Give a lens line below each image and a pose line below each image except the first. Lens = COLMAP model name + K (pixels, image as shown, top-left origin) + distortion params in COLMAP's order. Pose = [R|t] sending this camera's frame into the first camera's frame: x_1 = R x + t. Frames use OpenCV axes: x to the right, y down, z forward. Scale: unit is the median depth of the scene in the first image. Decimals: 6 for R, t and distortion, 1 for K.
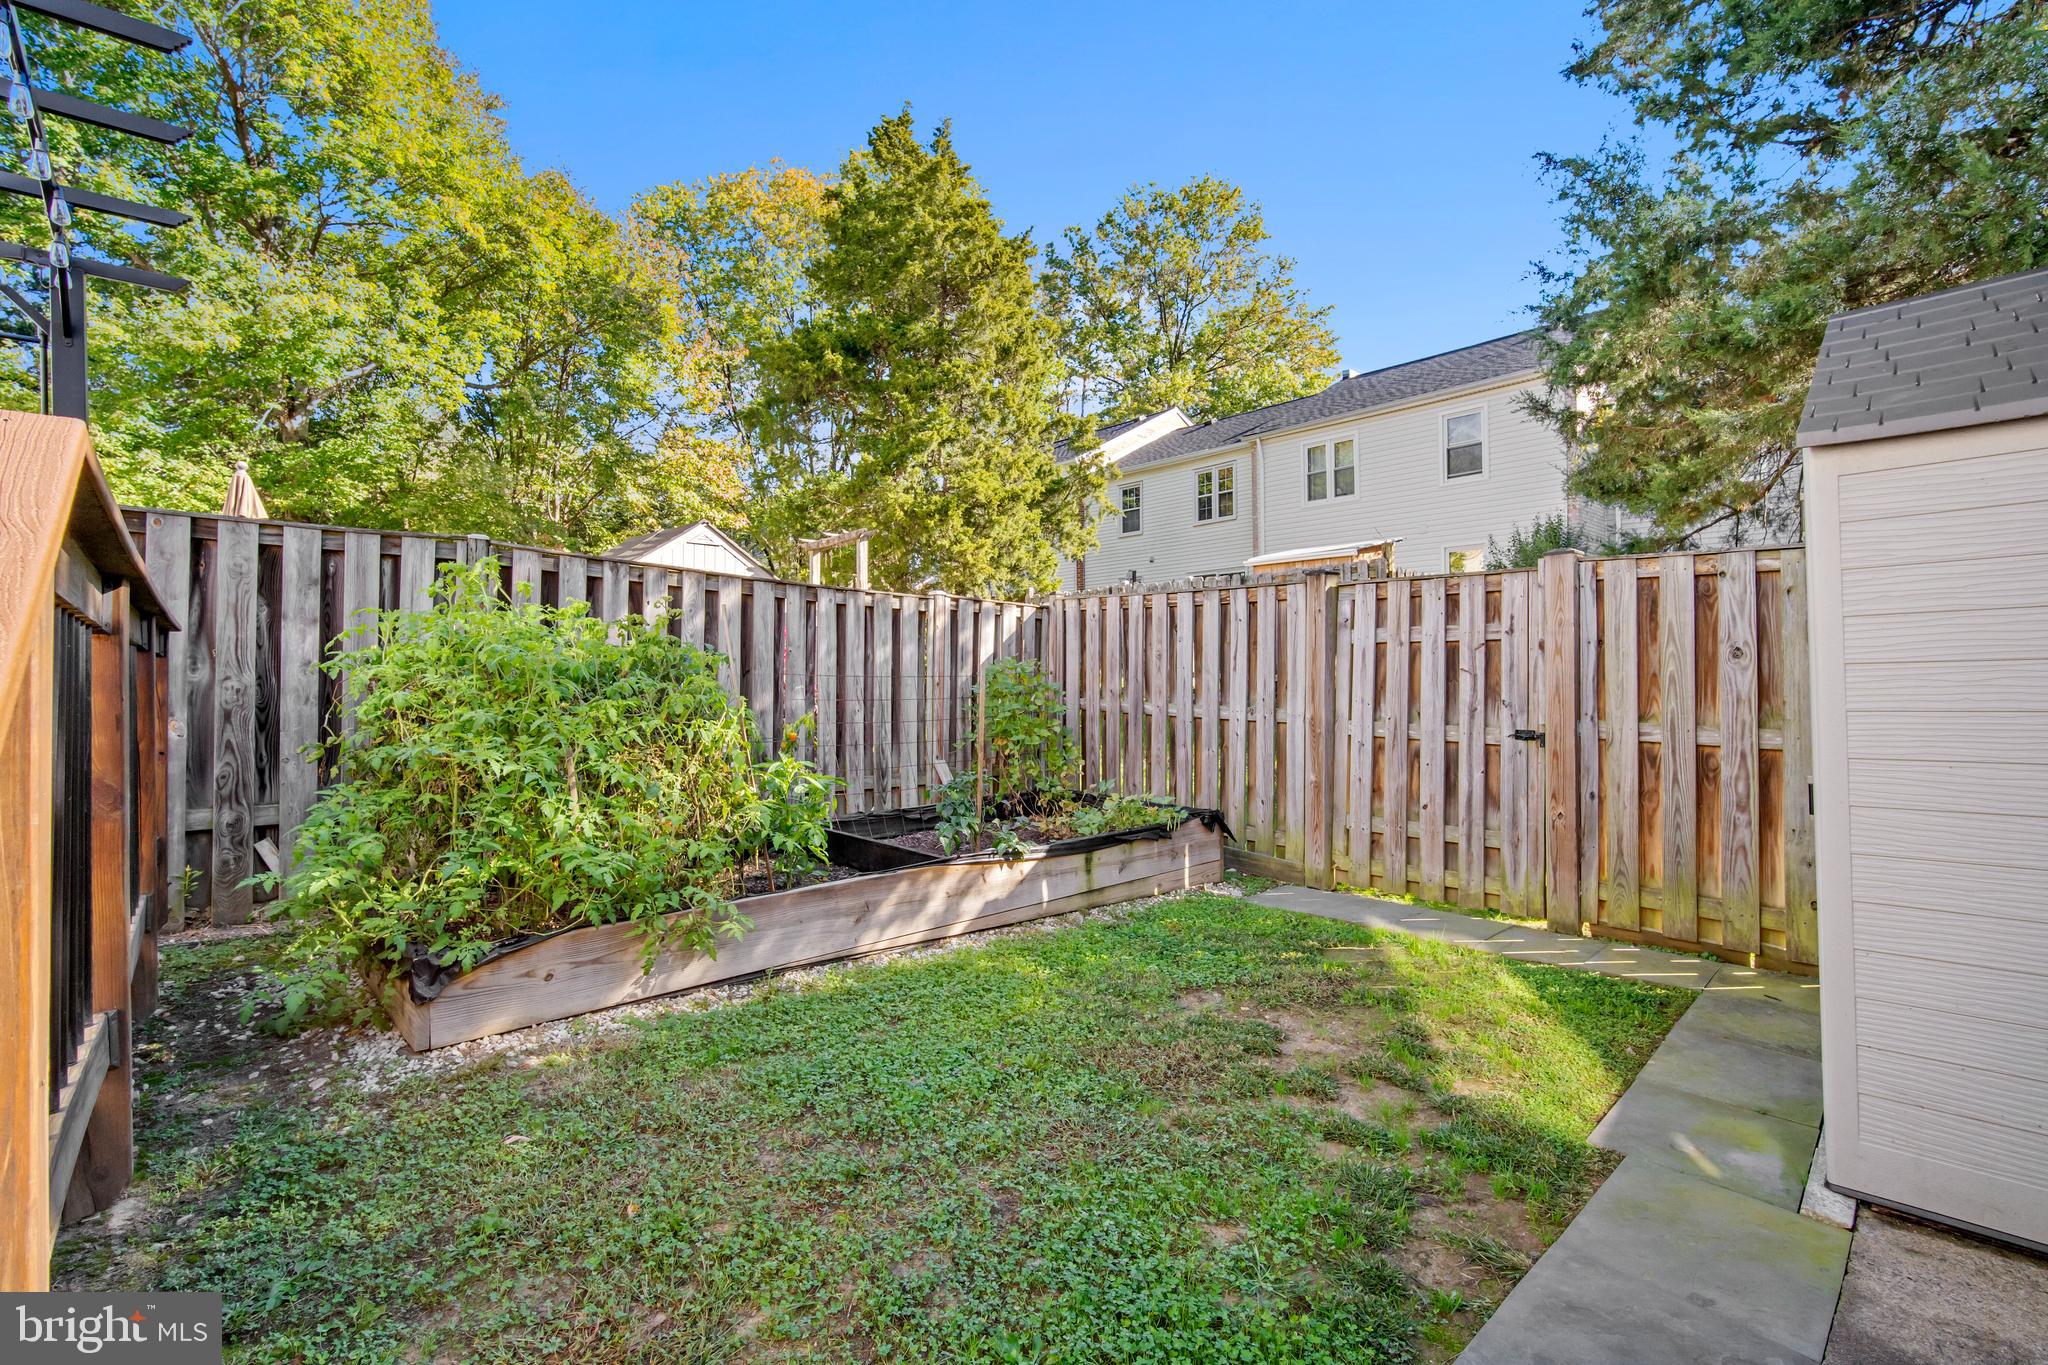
lens RADIAL K [[904.4, 0, 1027.0], [0, 904.4, 679.1], [0, 0, 1]] dist [-0.003679, 0.000331]
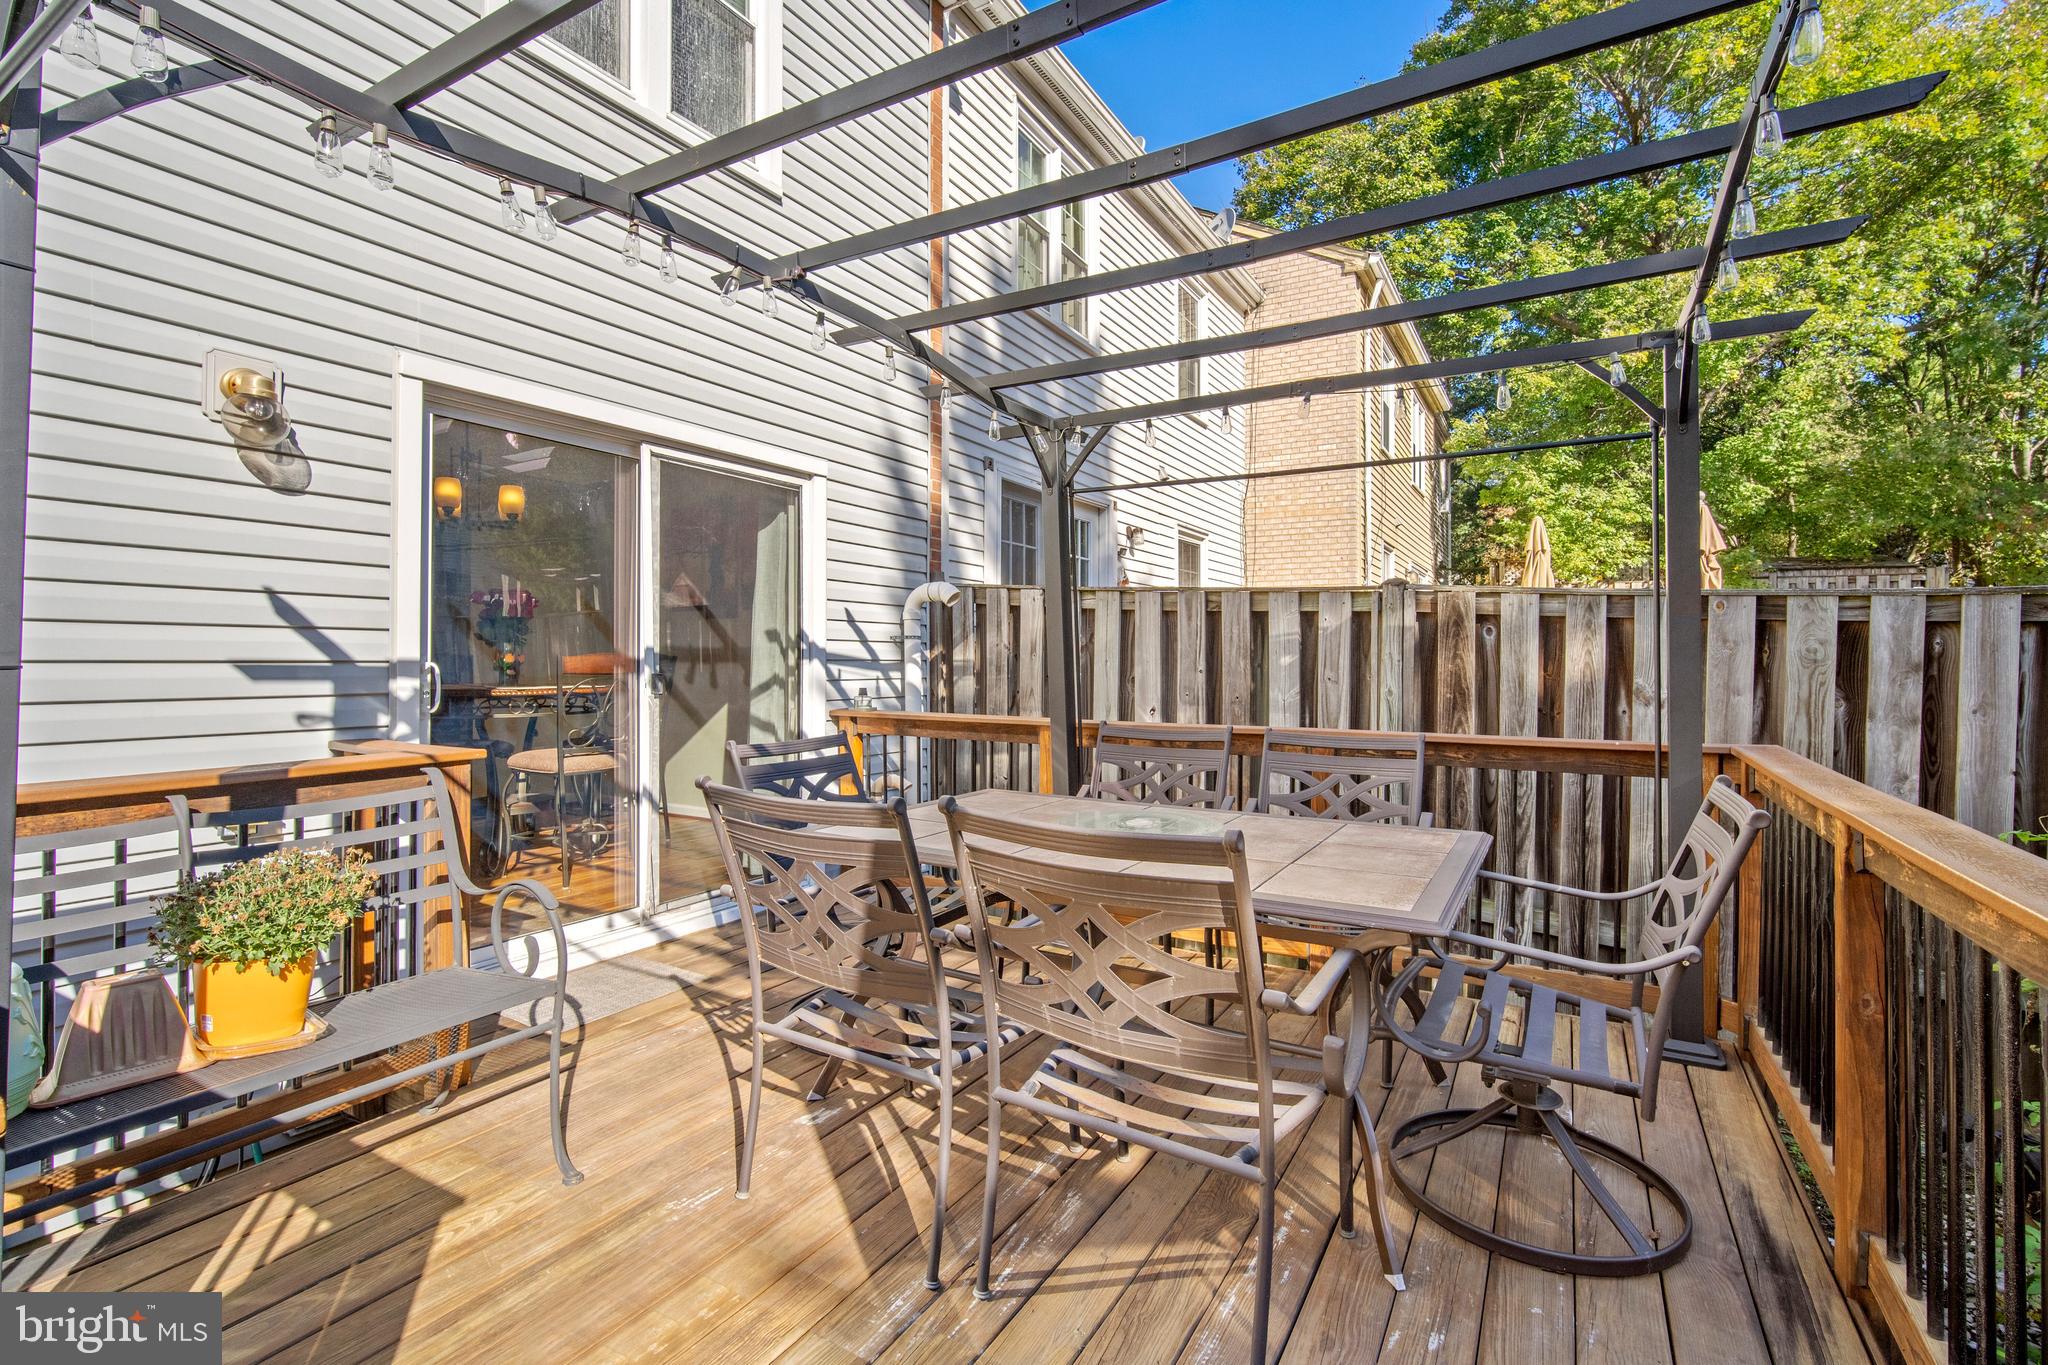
lens RADIAL K [[904.4, 0, 1027.0], [0, 904.4, 679.1], [0, 0, 1]] dist [-0.003679, 0.000331]
pose [[0.297586, 0.032315, -0.954148, -0.292926], [-0.014126, 0.999467, 0.029444, -0.105322], [0.954590, 0.004716, 0.297884, 0.091645]]
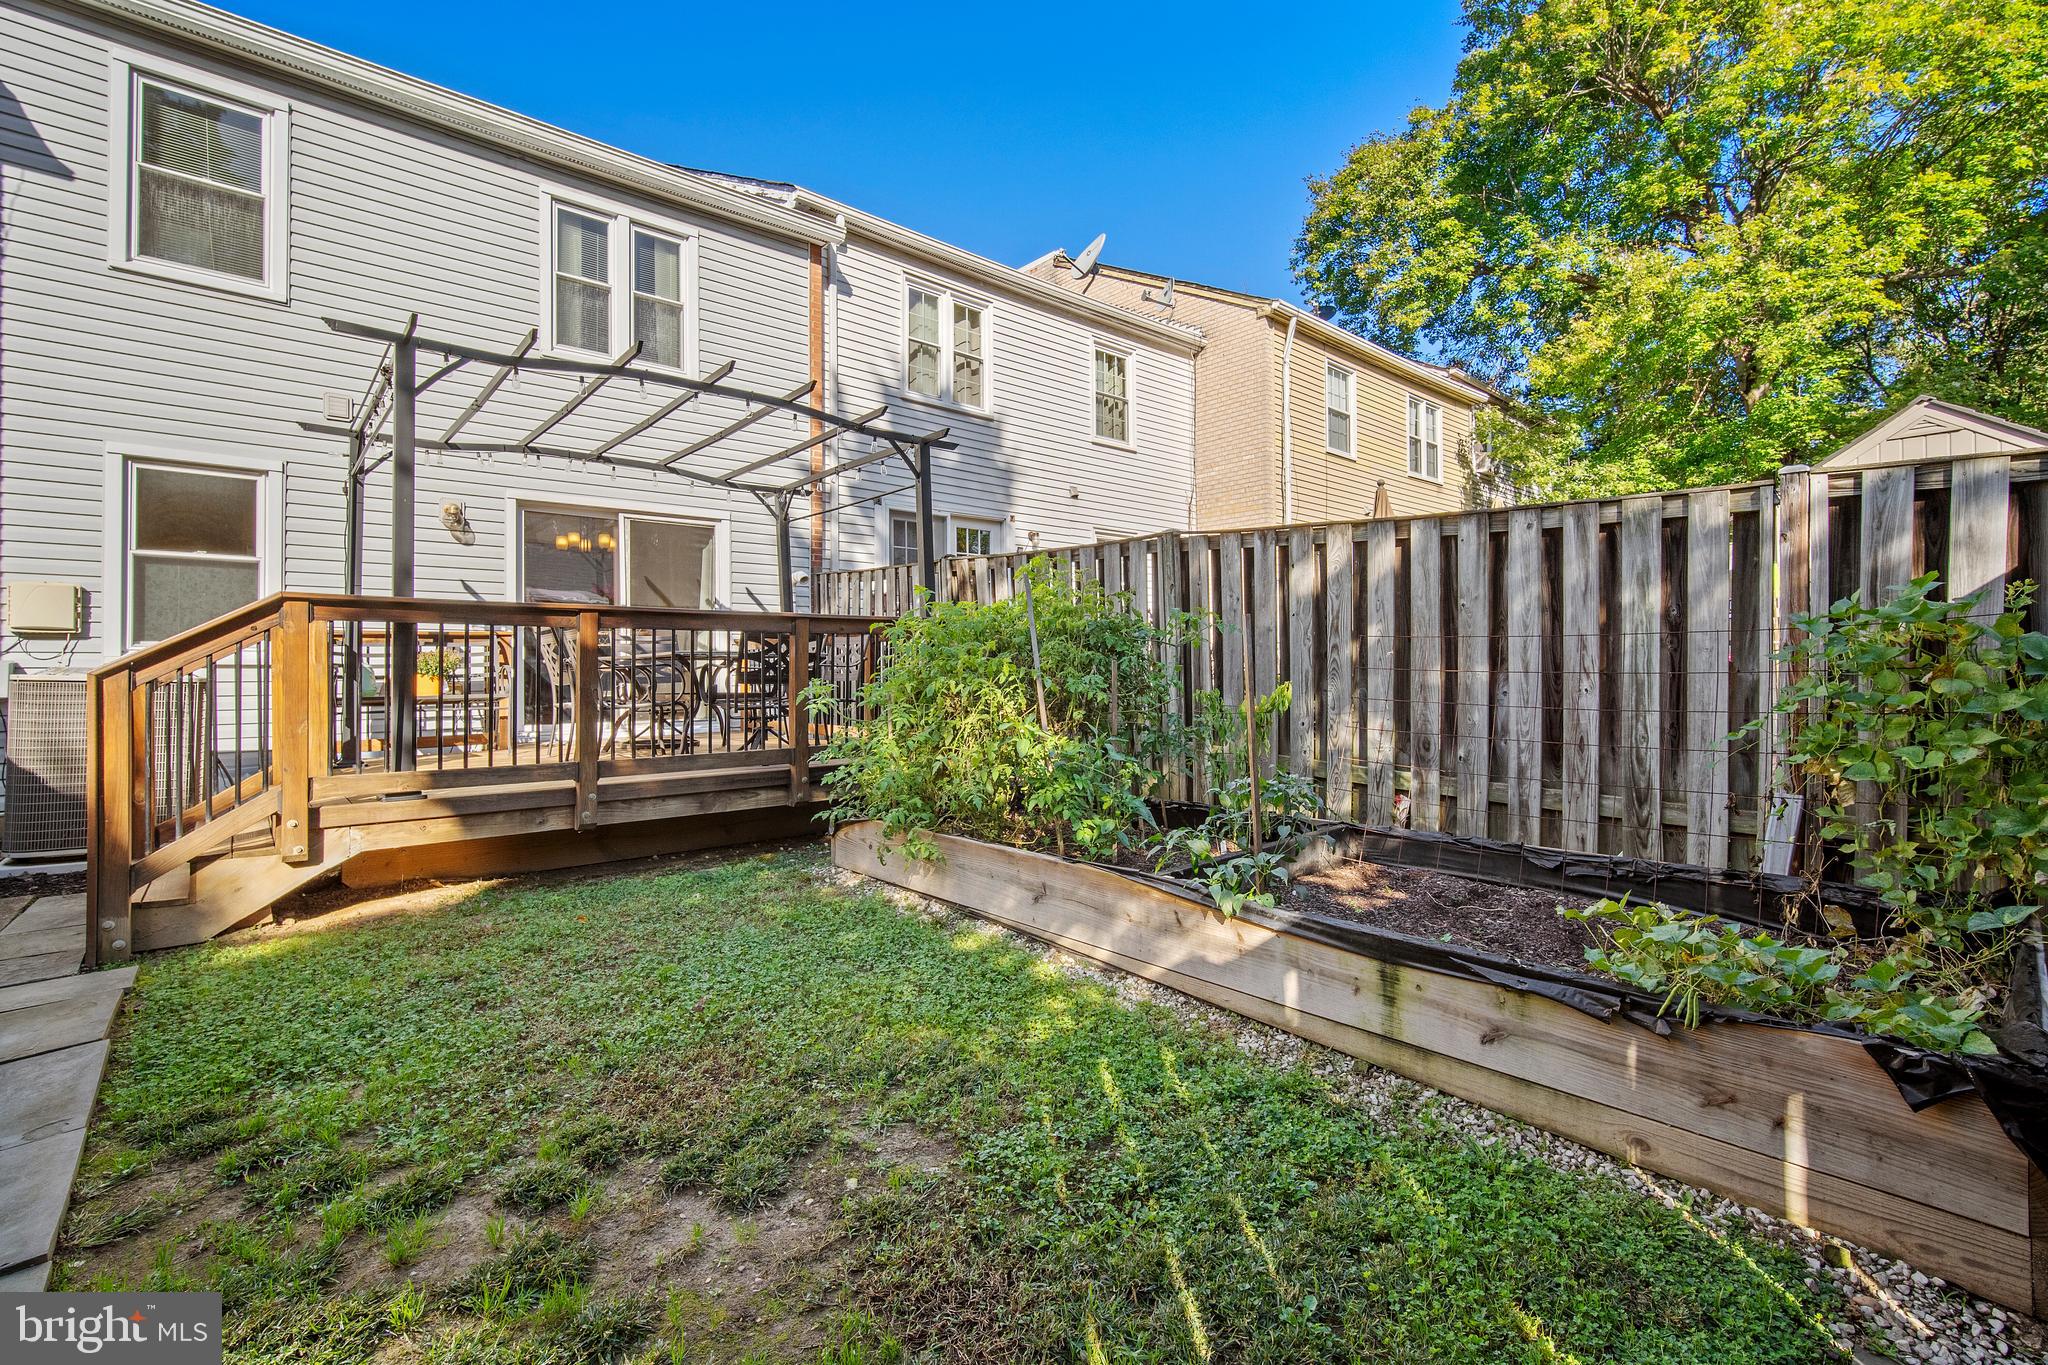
lens RADIAL K [[904.4, 0, 1027.0], [0, 904.4, 679.1], [0, 0, 1]] dist [-0.003679, 0.000331]
pose [[-0.020465, 0.015244, -0.999674, 0.617674], [0.005897, 0.999868, 0.015127, 0.021344], [0.999773, -0.005585, -0.020552, 0.848693]]
